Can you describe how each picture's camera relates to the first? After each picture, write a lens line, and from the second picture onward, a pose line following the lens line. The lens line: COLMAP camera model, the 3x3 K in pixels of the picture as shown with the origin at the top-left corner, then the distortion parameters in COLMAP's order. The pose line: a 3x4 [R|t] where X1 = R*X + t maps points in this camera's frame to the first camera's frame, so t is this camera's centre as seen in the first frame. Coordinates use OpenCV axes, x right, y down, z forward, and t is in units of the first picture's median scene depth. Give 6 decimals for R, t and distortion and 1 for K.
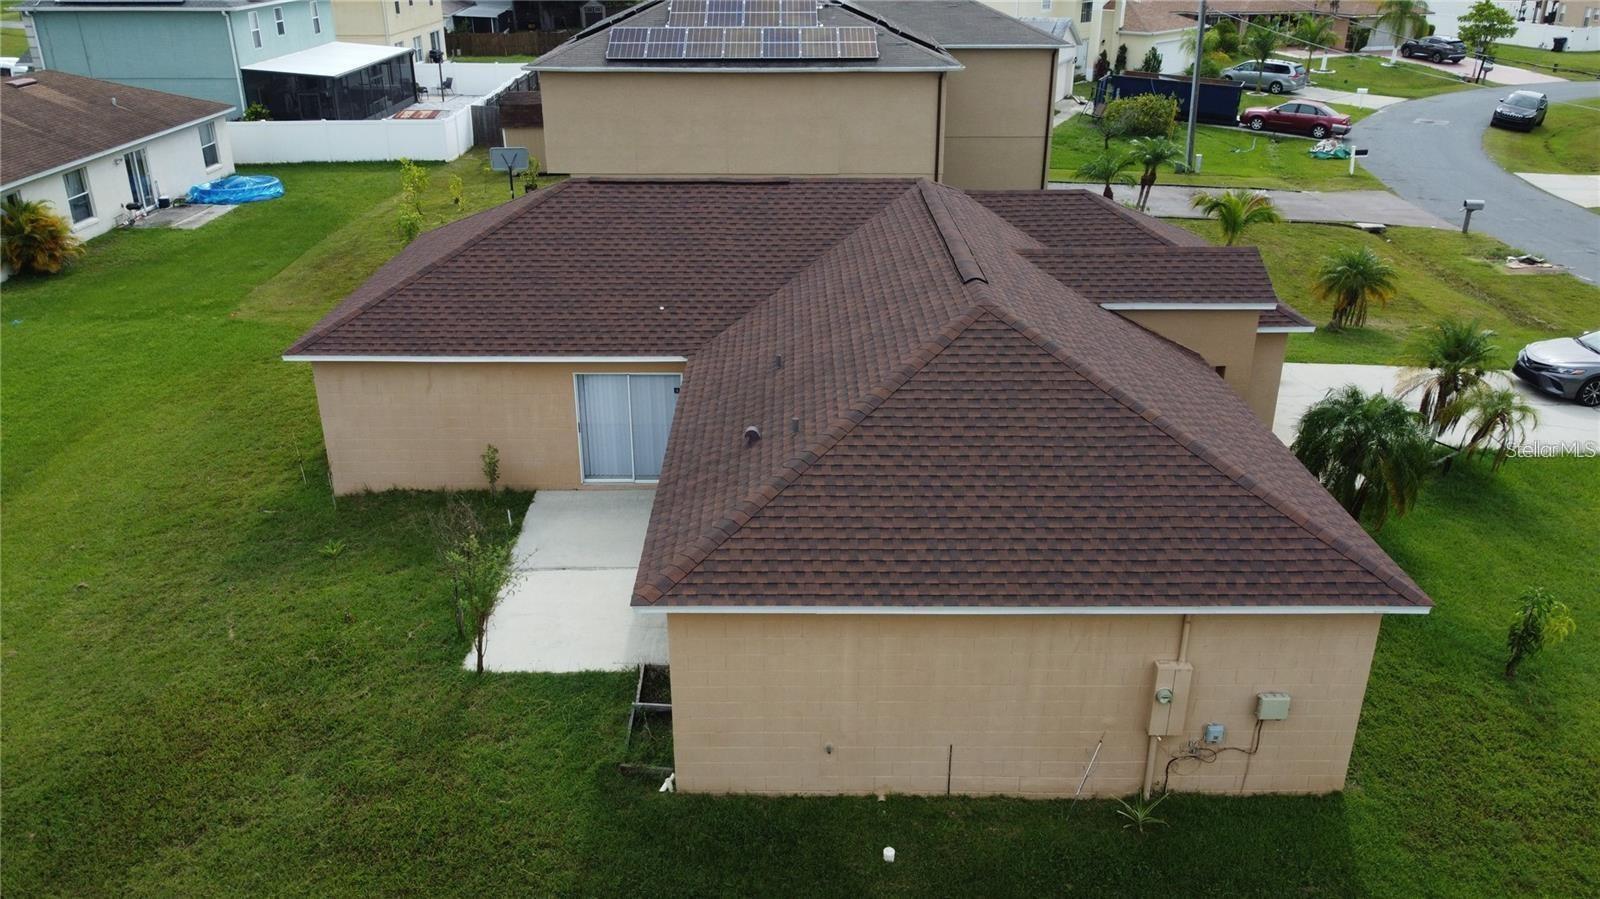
lens RADIAL K [[1217.2, 0, 799.0], [0, 1217.2, 457.9], [0, 0, 1]] dist [0.004333, -0.008560]
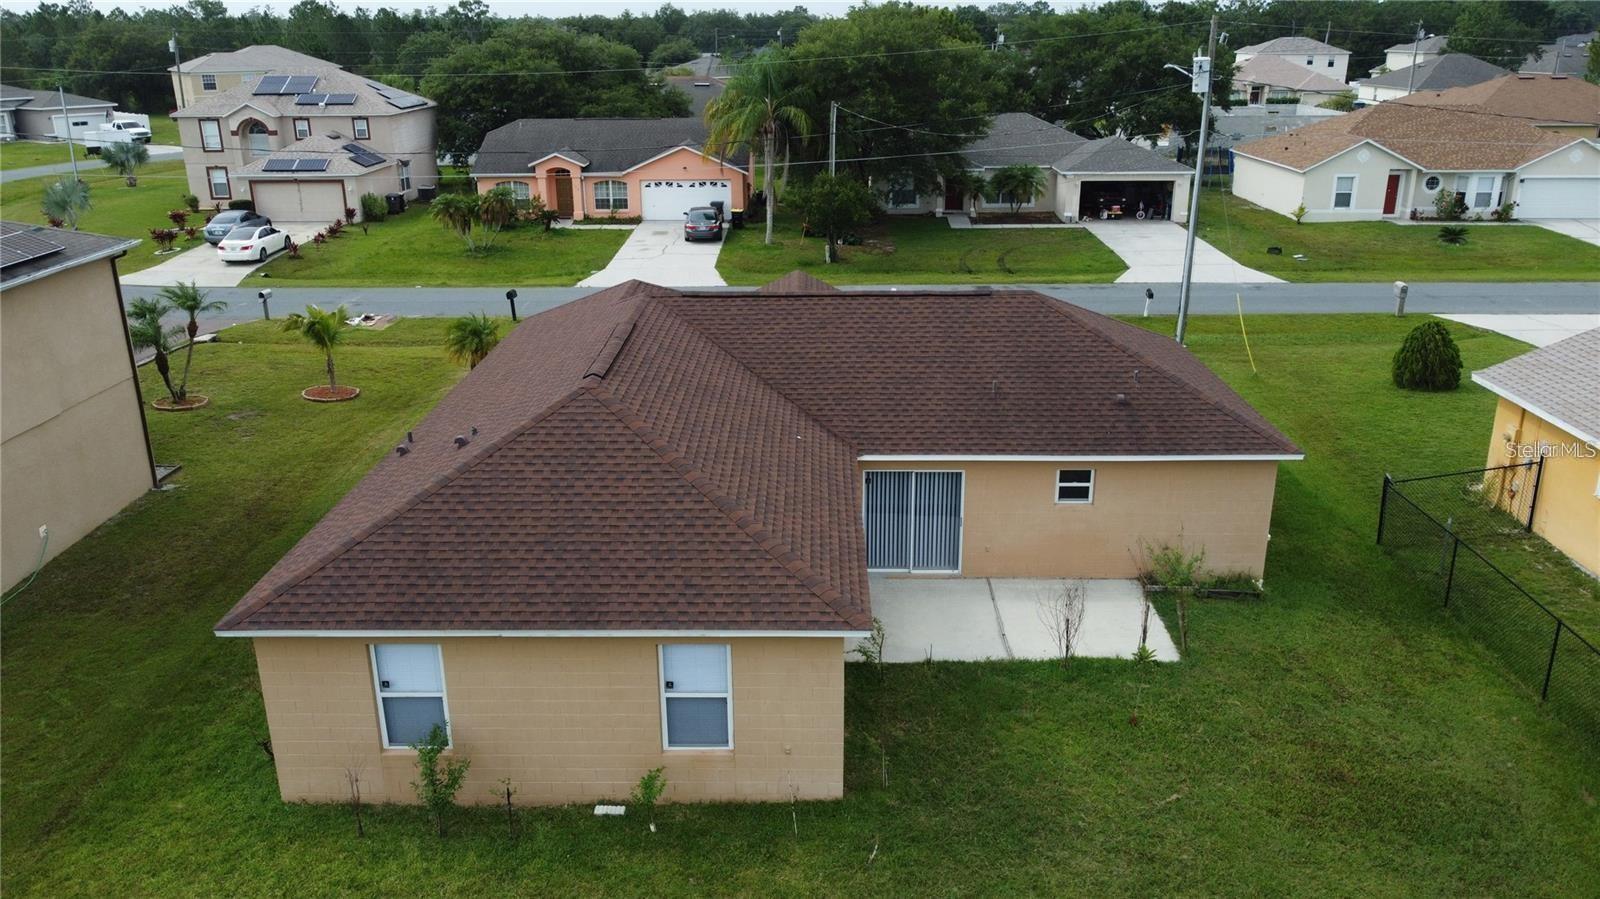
lens RADIAL K [[1217.2, 0, 797.7], [0, 1217.2, 447.2], [0, 0, 1]] dist [0.004333, -0.008560]
pose [[0.022662, -0.328551, 0.944214, -0.661211], [0.413583, 0.862932, 0.290342, -0.253315], [-0.910185, 0.383931, 0.155438, 0.520002]]
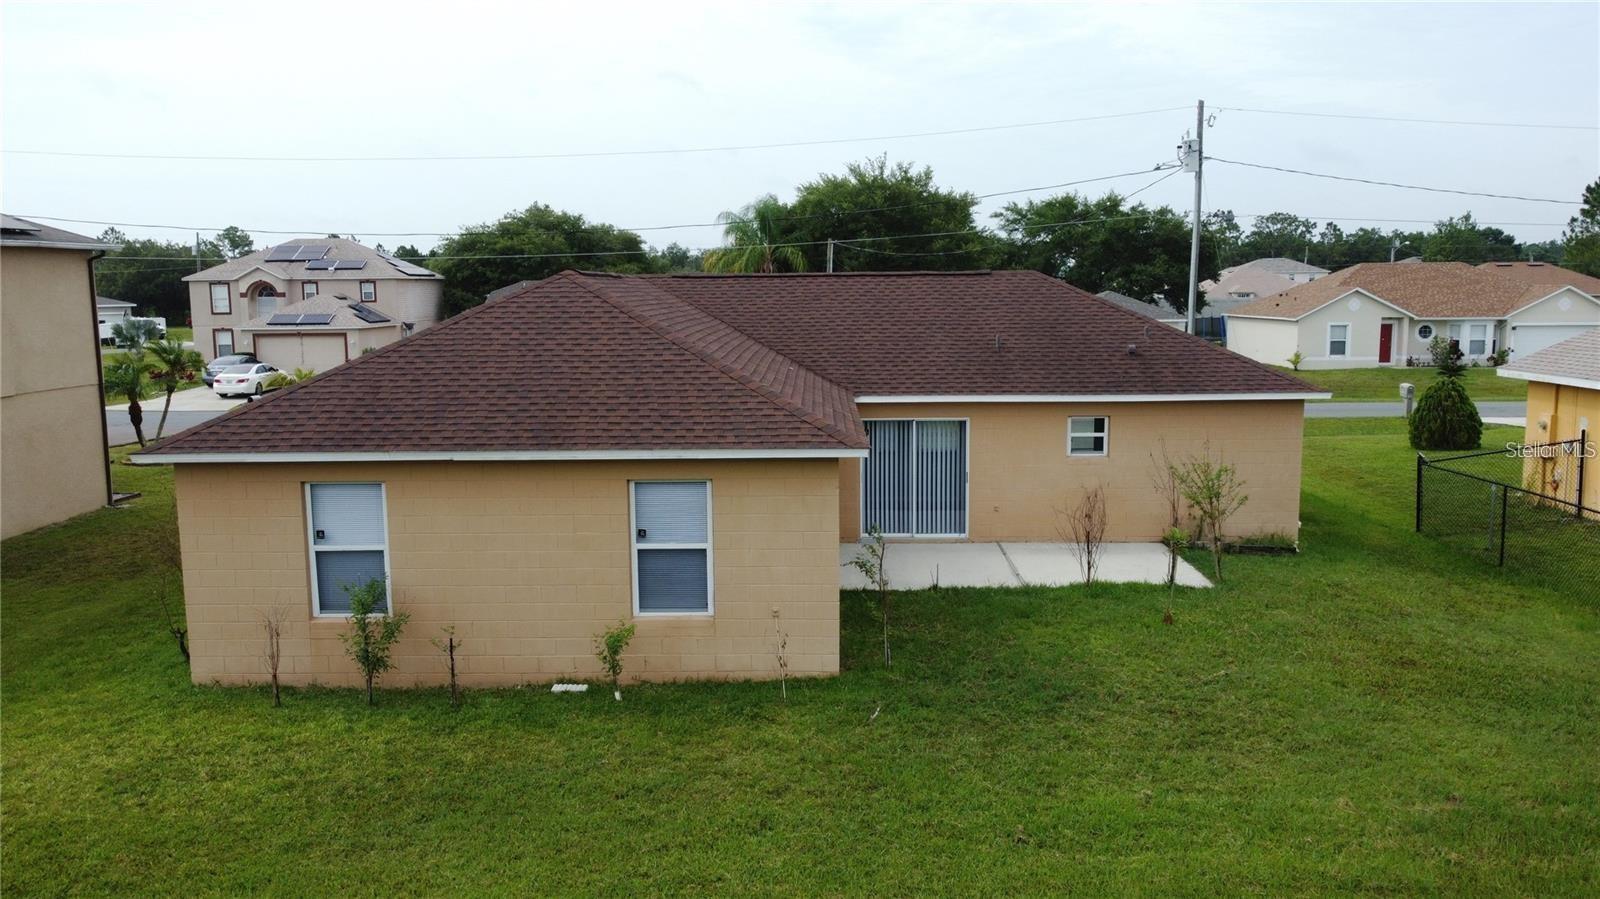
lens RADIAL K [[1217.2, 0, 798.1], [0, 1217.2, 442.4], [0, 0, 1]] dist [0.004333, -0.008560]
pose [[0.023035, -0.130068, 0.991237, -0.654705], [0.415584, 0.903020, 0.108835, -0.106221], [-0.909263, 0.409436, 0.074855, 0.582327]]
